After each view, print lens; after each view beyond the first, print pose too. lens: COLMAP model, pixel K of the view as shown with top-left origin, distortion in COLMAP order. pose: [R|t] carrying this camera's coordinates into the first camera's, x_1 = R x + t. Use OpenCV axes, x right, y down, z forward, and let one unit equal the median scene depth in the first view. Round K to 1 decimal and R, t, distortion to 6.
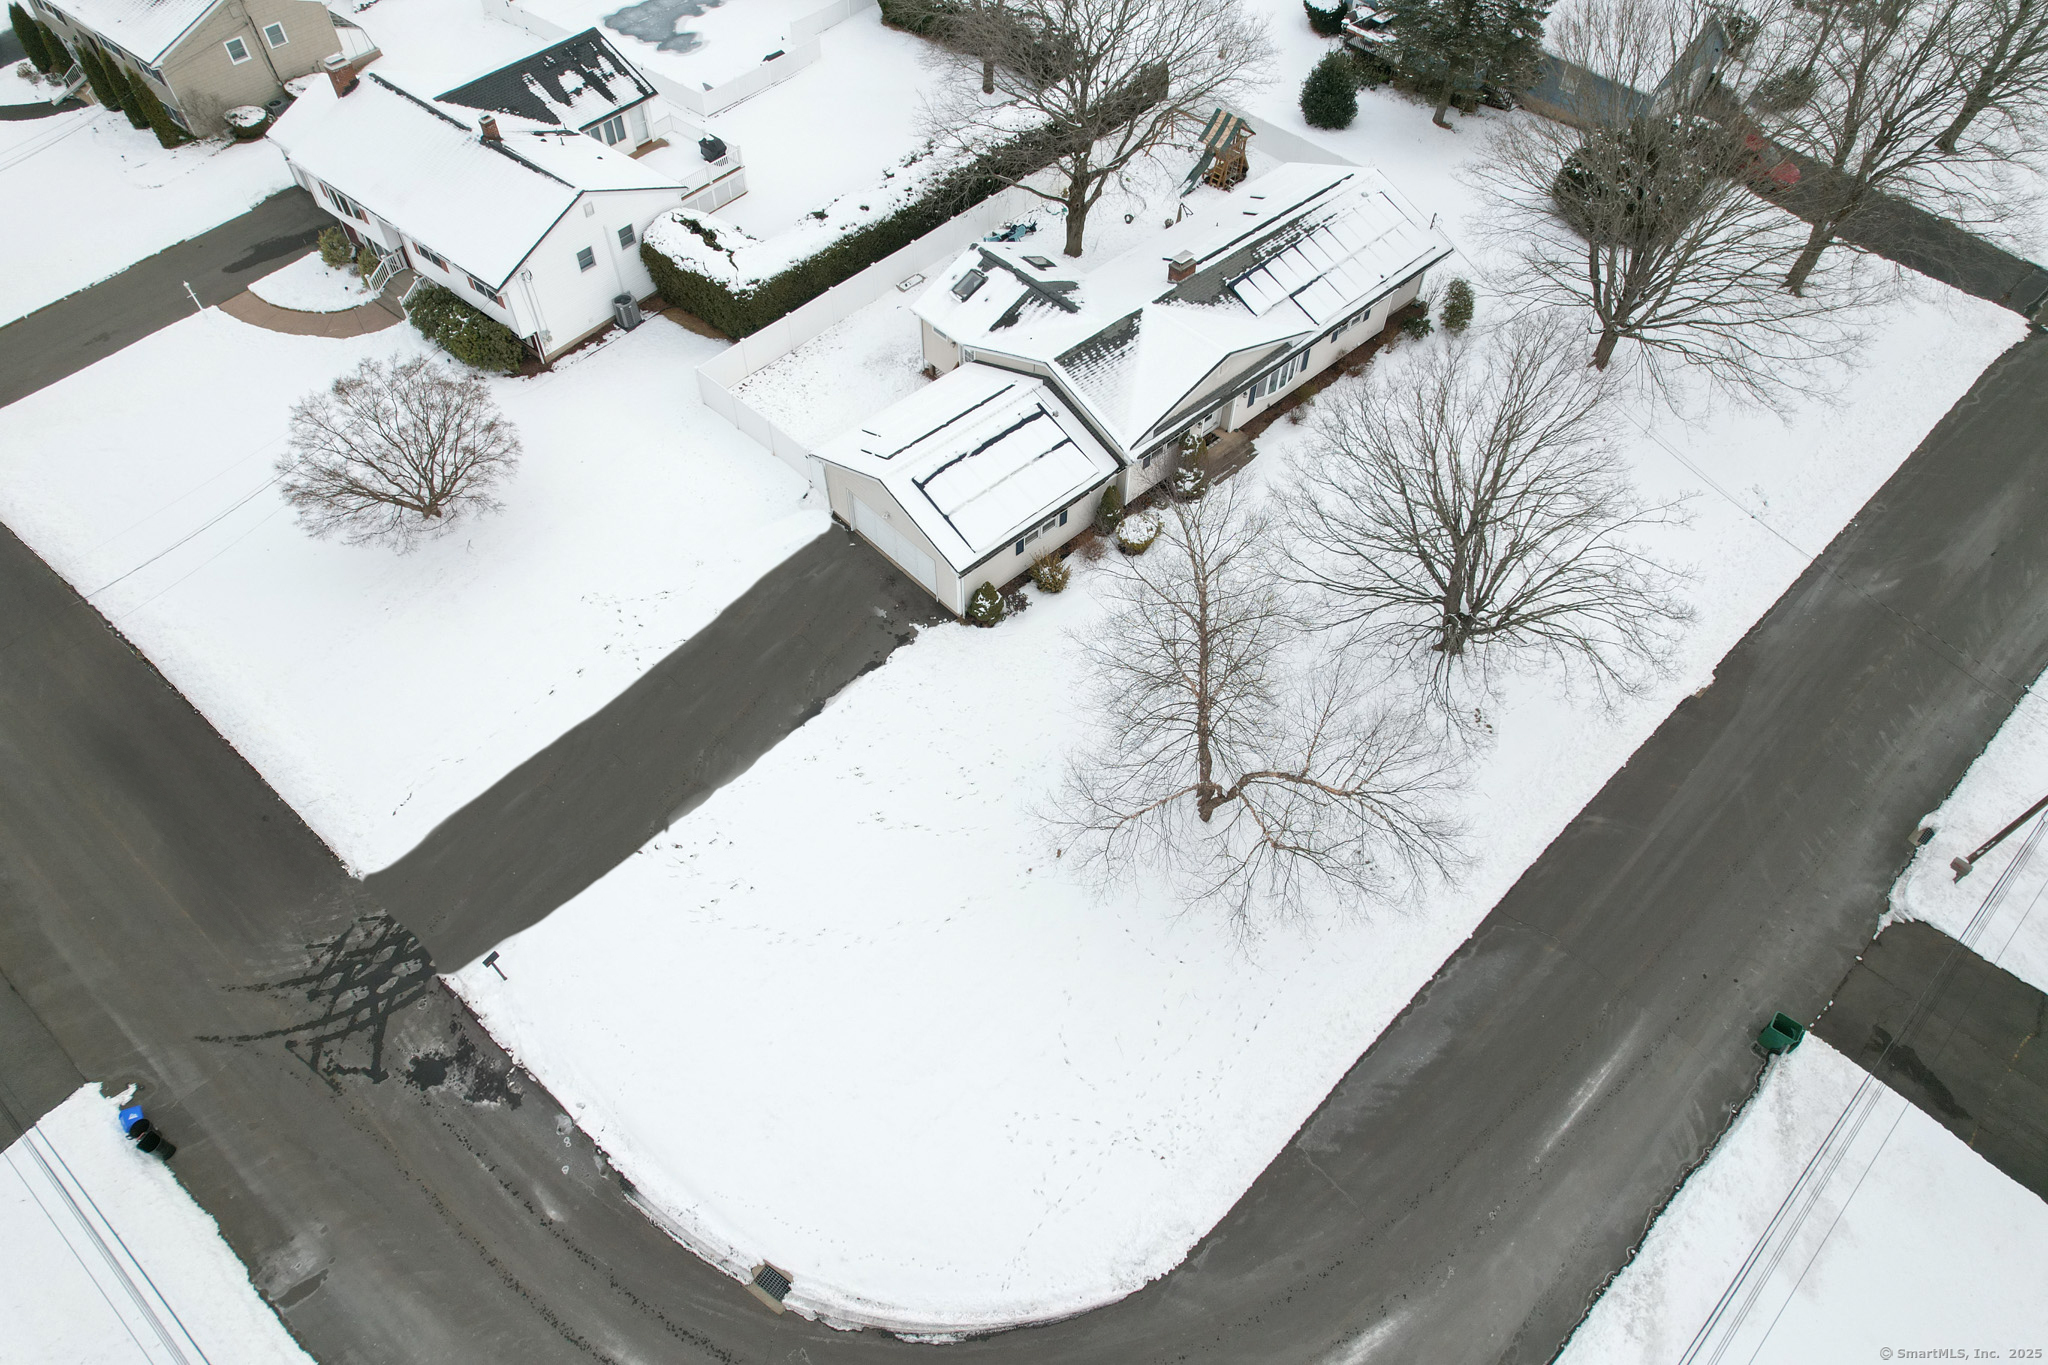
lens RADIAL K [[1308.2, 0, 1027.6], [0, 1308.2, 670.9], [0, 0, 1]] dist [-0.079358, 0.077664]
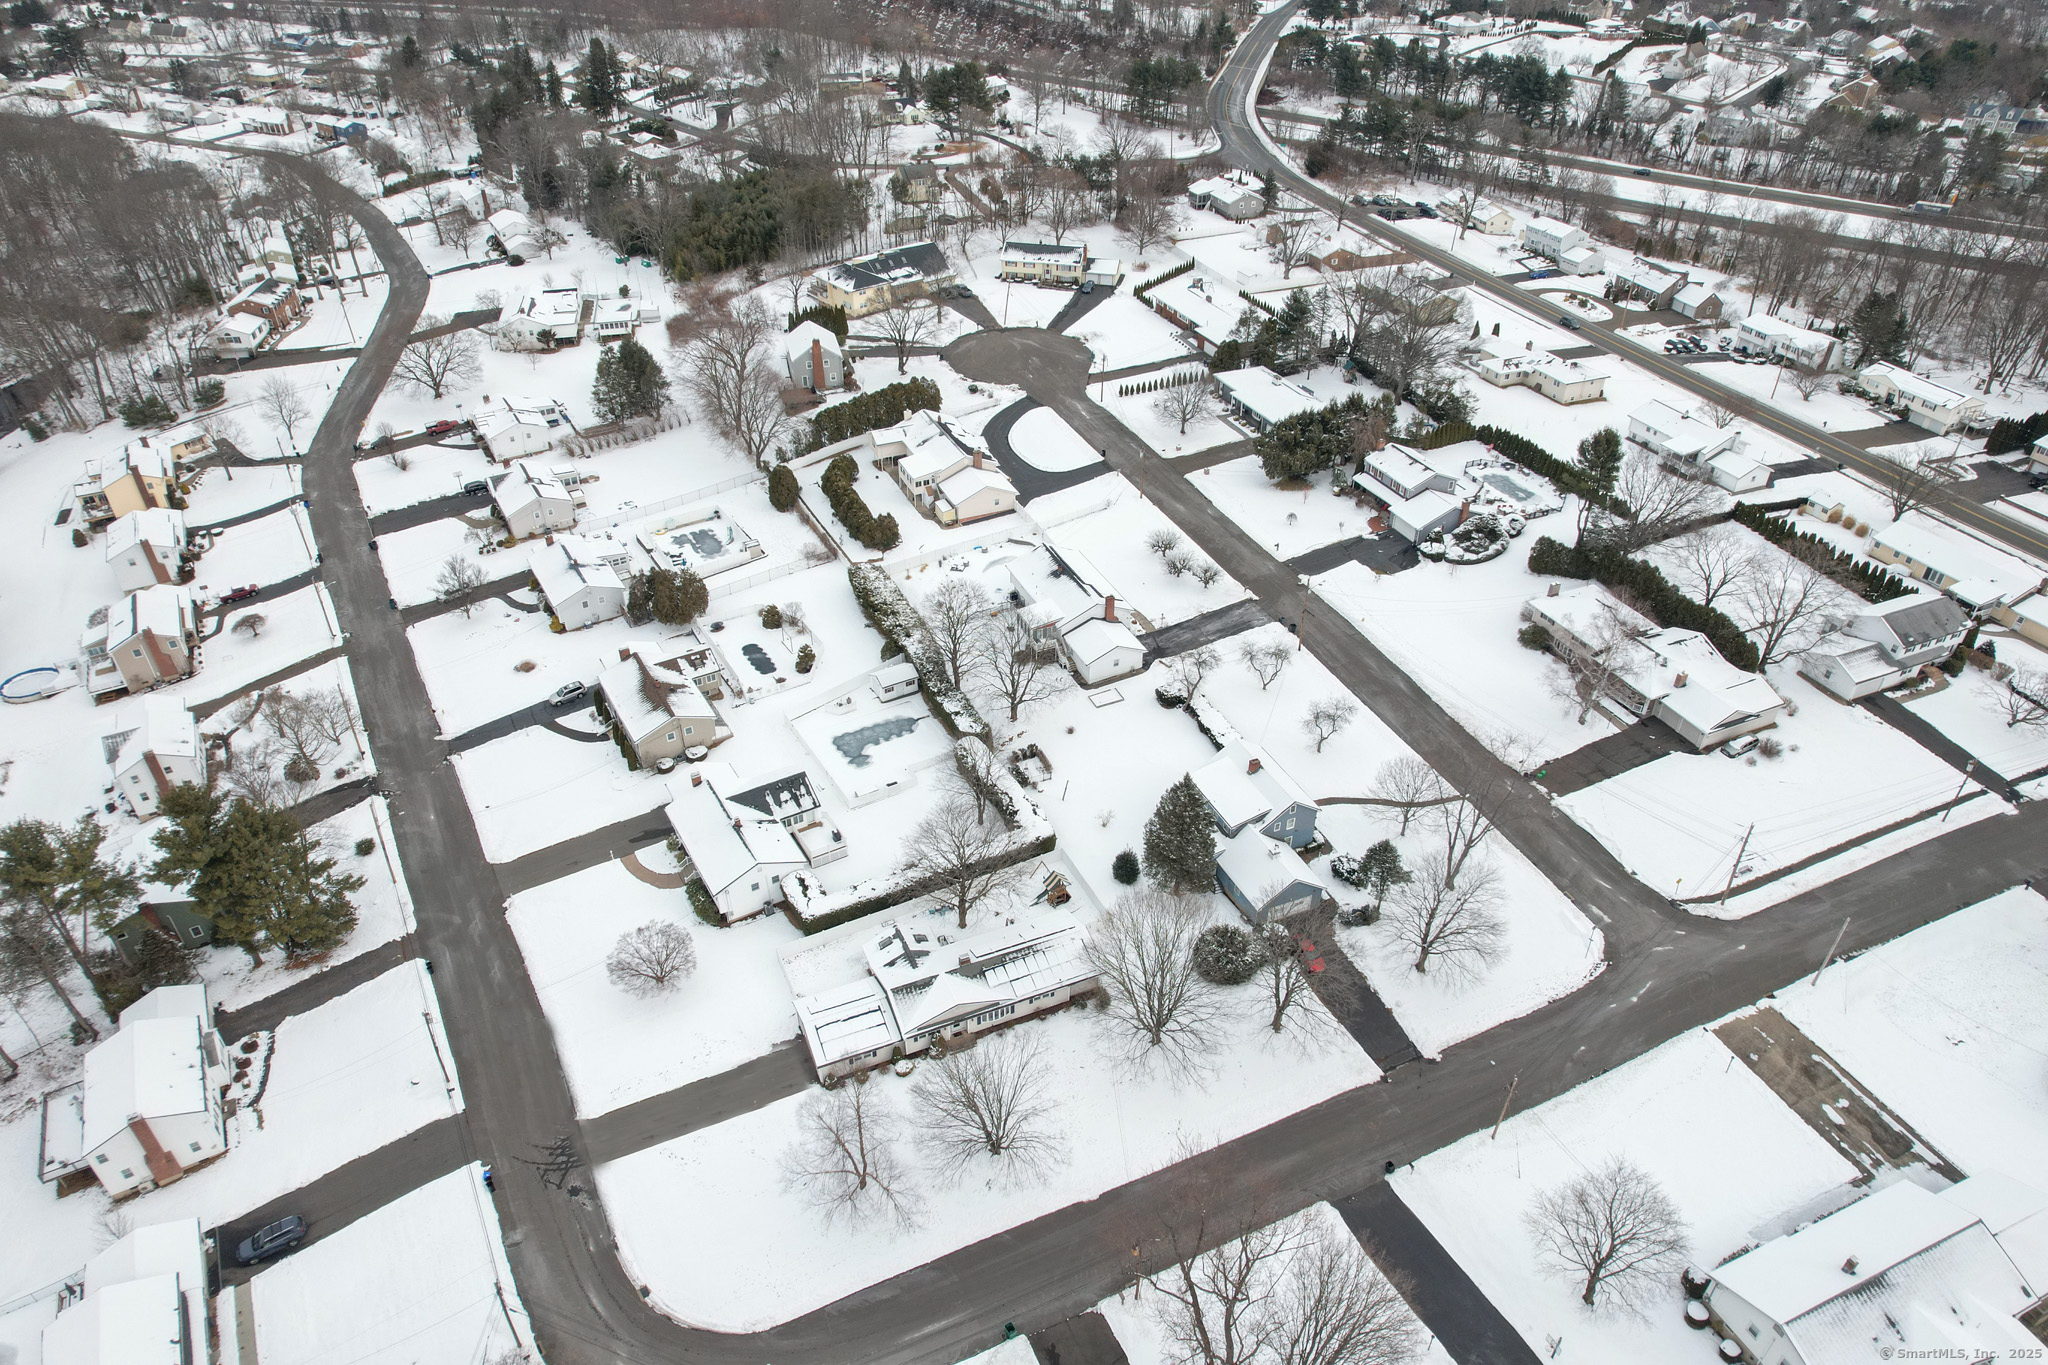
lens RADIAL K [[1287.9, 0, 1024.0], [0, 1287.9, 682.5], [0, 0, 1]] dist [-0.044963, 0.003424]
pose [[0.939115, 0.181546, -0.291726, 0.802922], [-0.259100, 0.931795, -0.254215, -0.210976], [0.225677, 0.314324, 0.922101, -1.281128]]
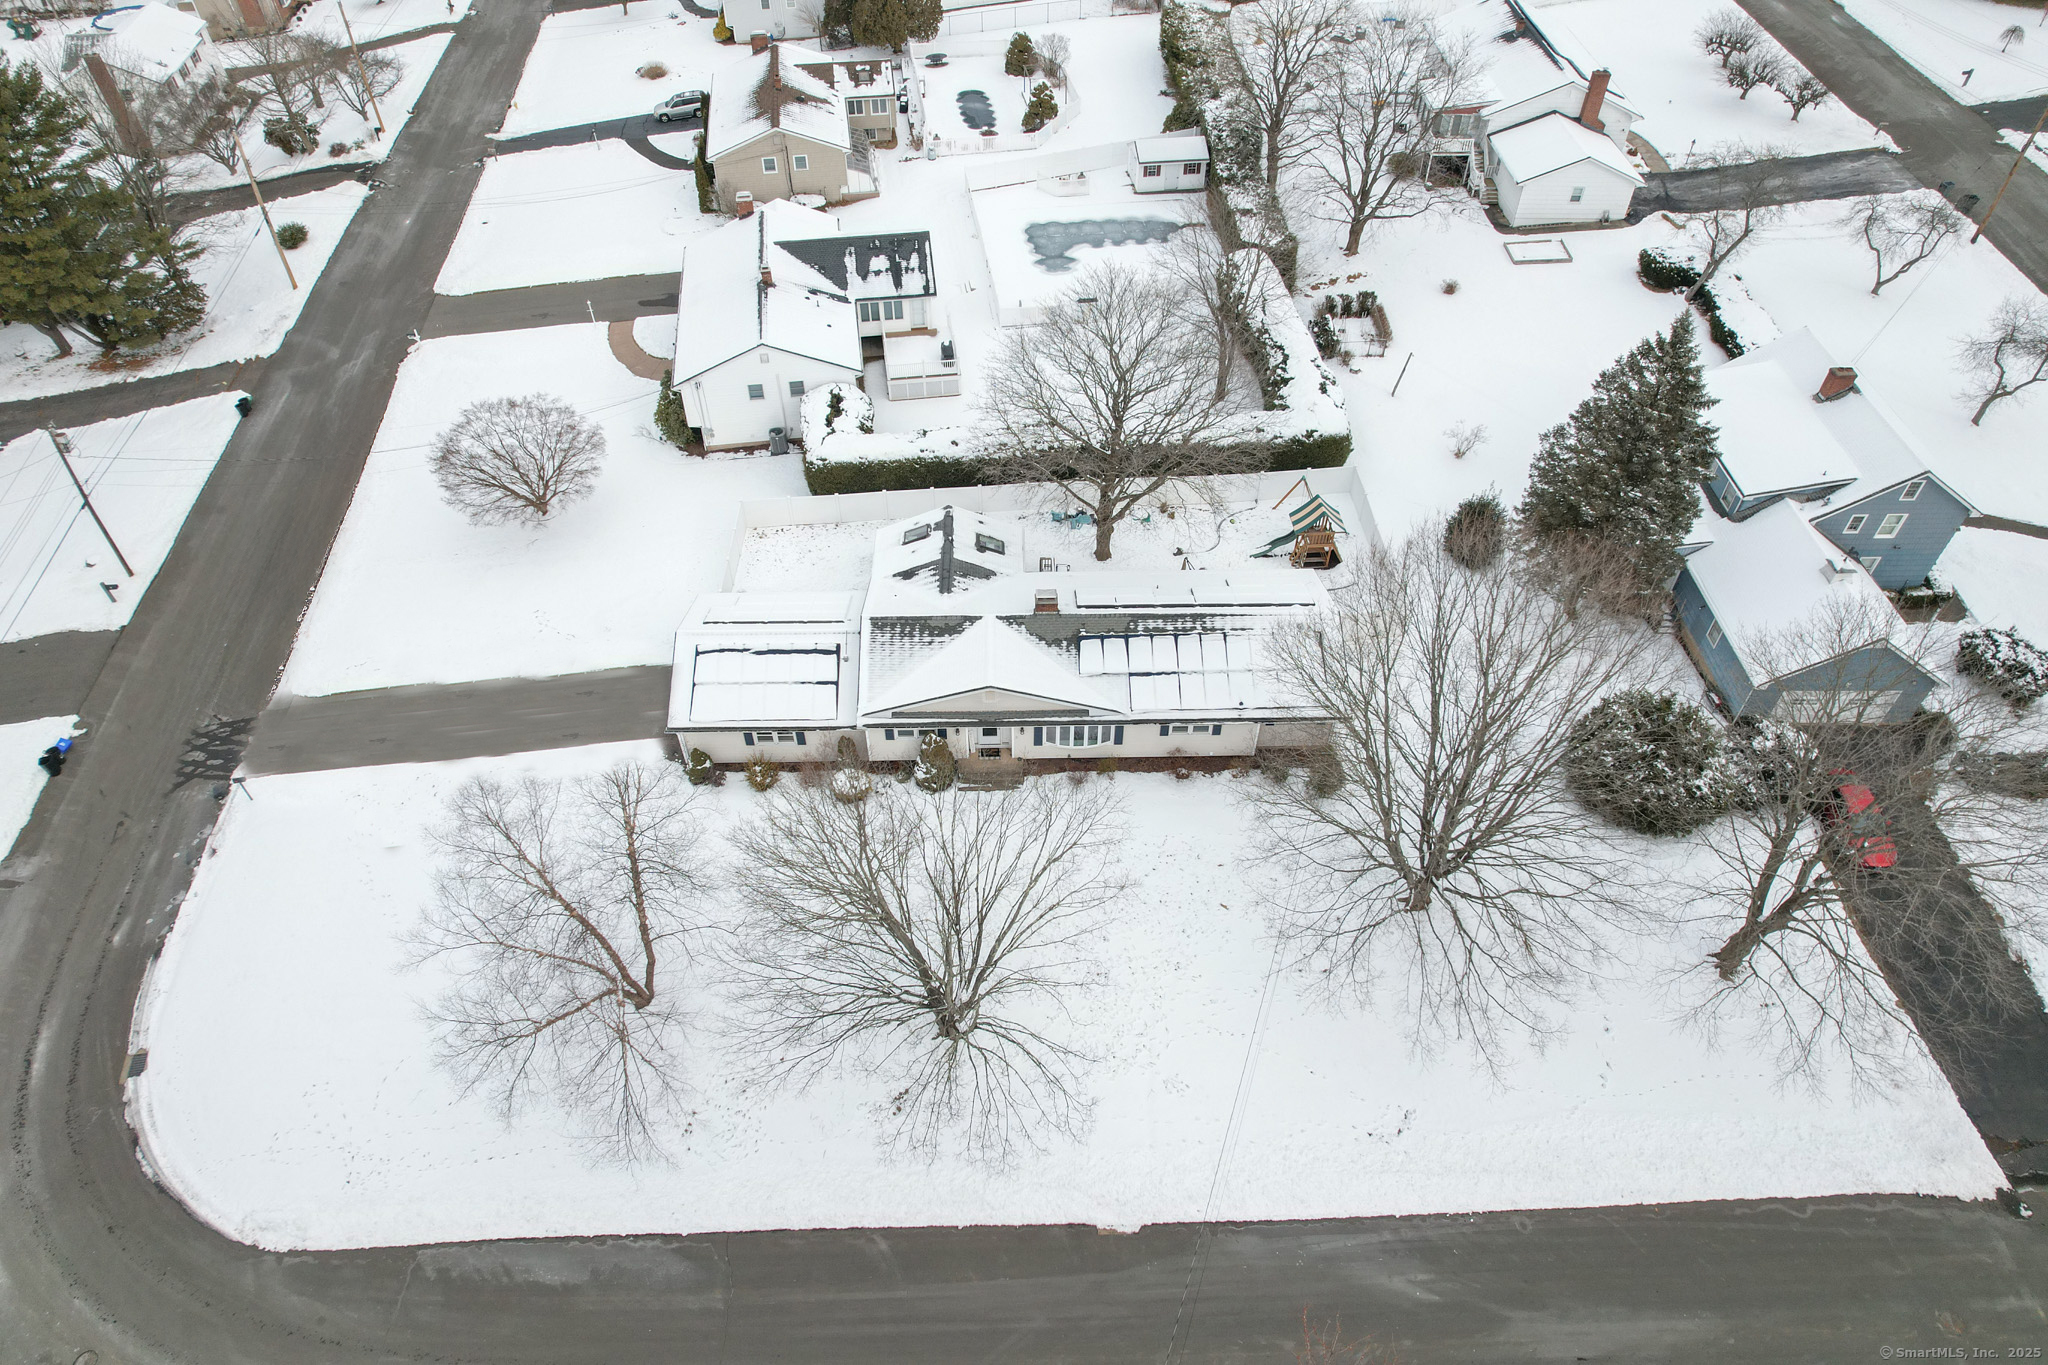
lens RADIAL K [[1308.2, 0, 1027.6], [0, 1308.2, 670.9], [0, 0, 1]] dist [-0.079358, 0.077664]
pose [[0.740109, 0.469512, -0.481452, 0.643874], [-0.519331, 0.853882, 0.034368, -0.287326], [0.427239, 0.224598, 0.875798, 0.061502]]
